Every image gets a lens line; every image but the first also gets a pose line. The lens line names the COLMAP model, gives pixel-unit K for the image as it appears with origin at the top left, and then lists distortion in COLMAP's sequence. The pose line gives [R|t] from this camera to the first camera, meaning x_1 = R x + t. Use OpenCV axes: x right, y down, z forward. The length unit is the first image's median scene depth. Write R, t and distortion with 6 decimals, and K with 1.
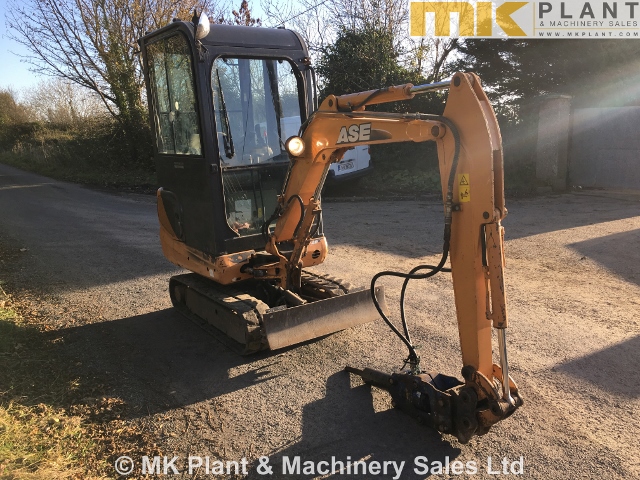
lens RADIAL K [[541.8, 0, 319.6], [0, 541.8, 239.2], [0, 0, 1]] dist [0.075817, -0.088985]
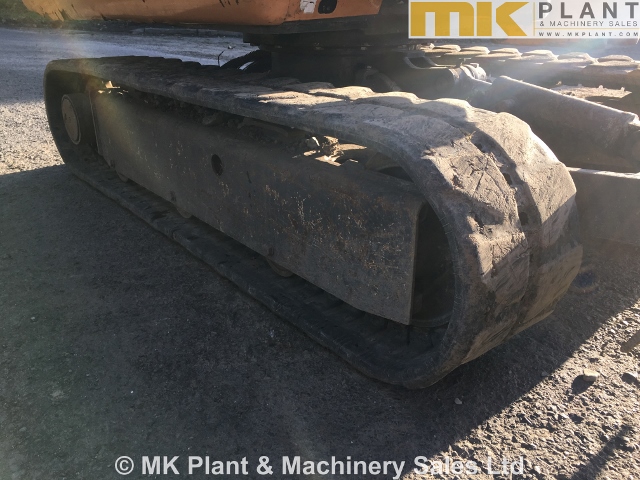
lens RADIAL K [[541.8, 0, 320.3], [0, 541.8, 240.2], [0, 0, 1]] dist [0.075817, -0.088985]
pose [[0.995348, 0.002771, 0.096301, -0.171047], [-0.021994, 0.979726, 0.199131, 0.119898], [-0.093797, -0.200323, 0.975230, 0.772763]]
